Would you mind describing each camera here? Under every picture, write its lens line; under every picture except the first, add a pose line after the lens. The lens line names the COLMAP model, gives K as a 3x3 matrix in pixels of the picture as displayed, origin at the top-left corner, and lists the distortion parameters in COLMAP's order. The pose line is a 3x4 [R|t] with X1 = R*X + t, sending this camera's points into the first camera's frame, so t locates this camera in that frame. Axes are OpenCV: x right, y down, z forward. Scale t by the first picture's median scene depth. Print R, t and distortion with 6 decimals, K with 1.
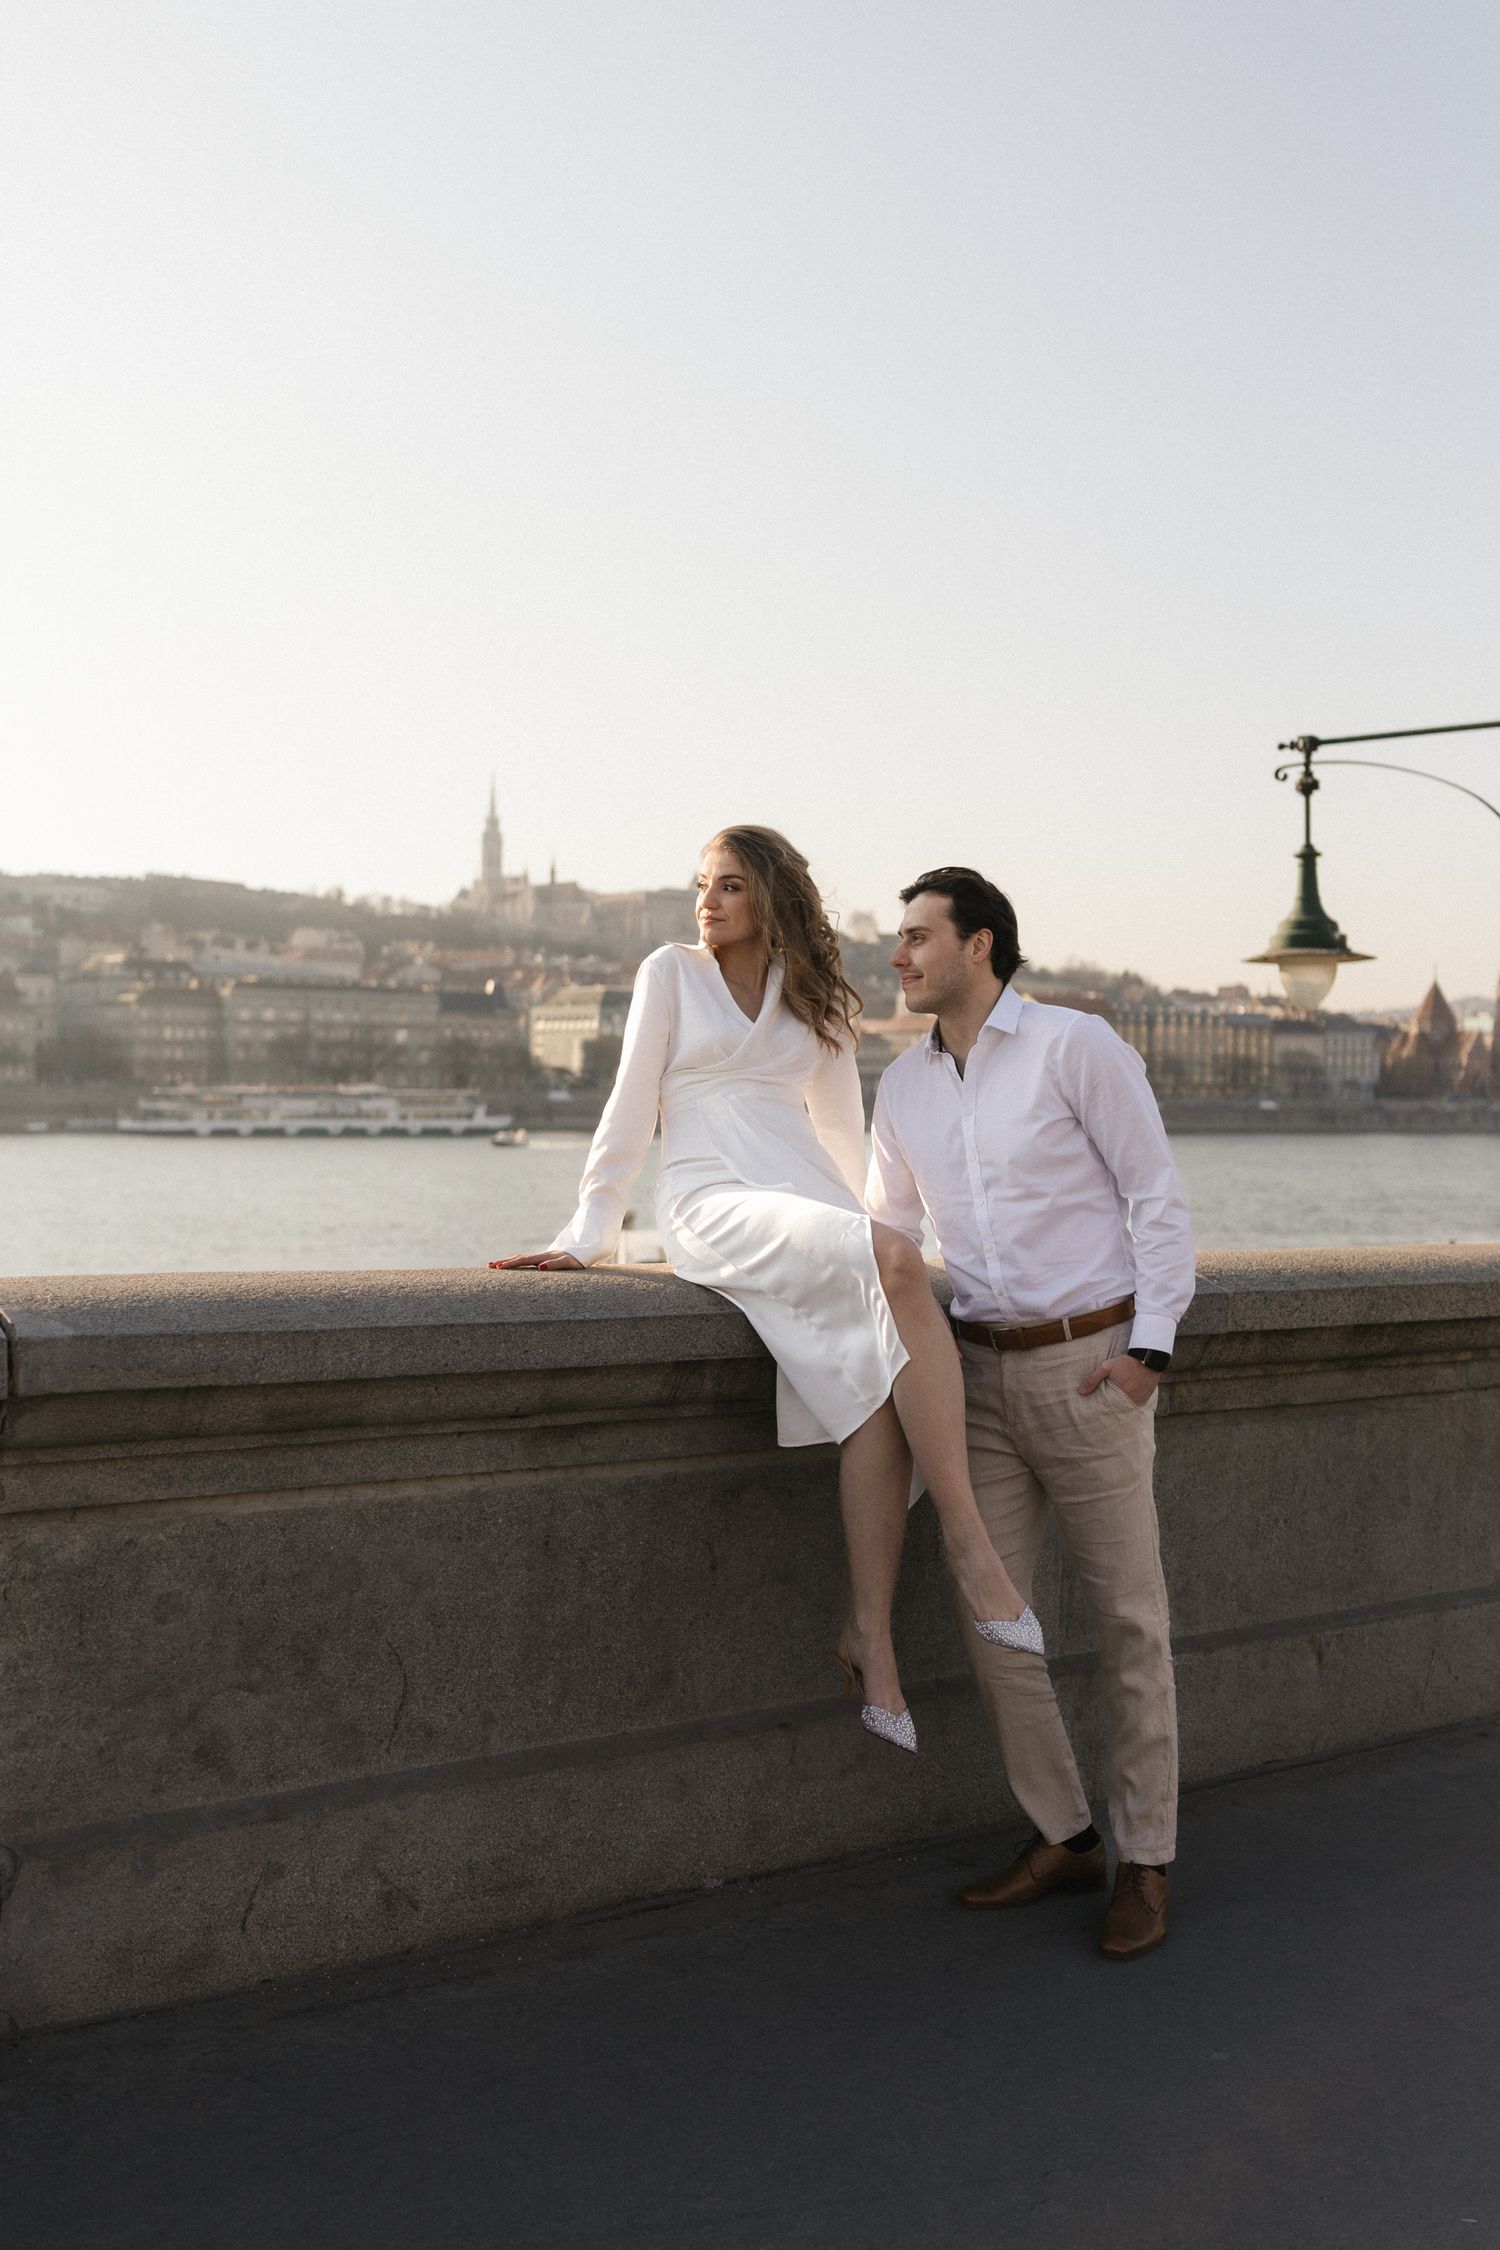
lens RADIAL K [[2225.0, 0, 750.0], [0, 2225.0, 1125.0], [0, 0, 1]] dist [0.005119, -0.002025]
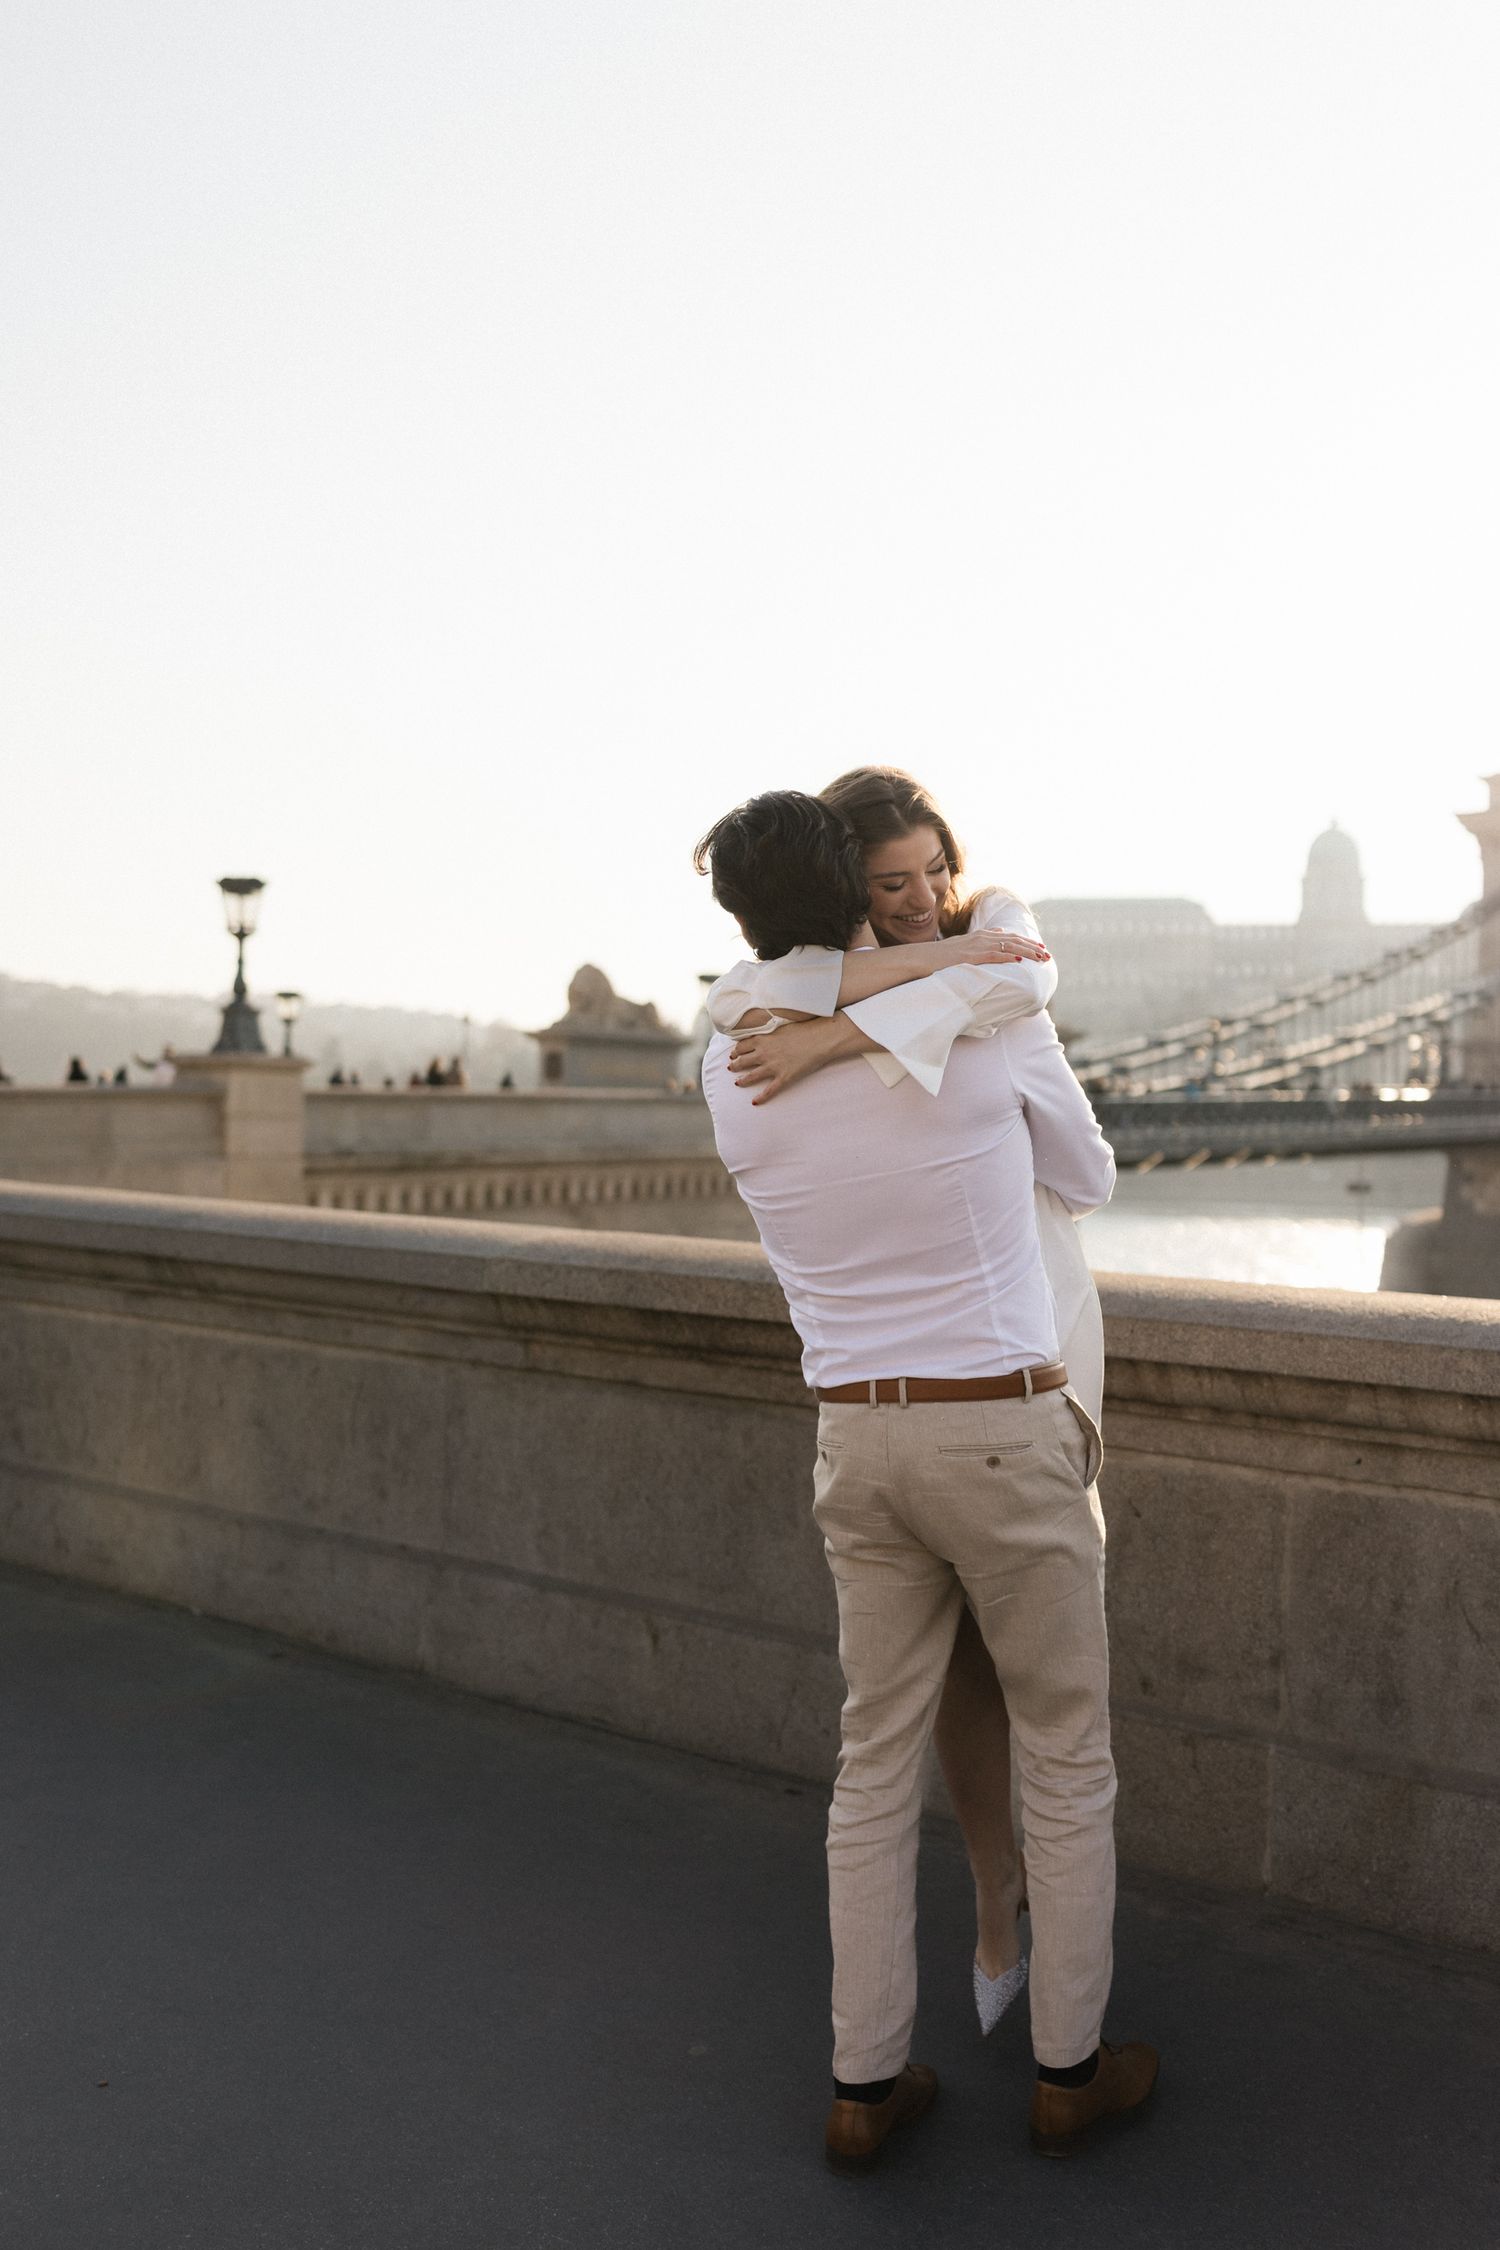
lens RADIAL K [[2225.0, 0, 750.0], [0, 2225.0, 1125.0], [0, 0, 1]] dist [0.005119, -0.002025]
pose [[0.266083, -0.007434, -0.963921, 0.744378], [-0.027830, 0.999494, -0.015391, 0.012342], [0.963548, 0.030921, 0.265742, 0.460939]]
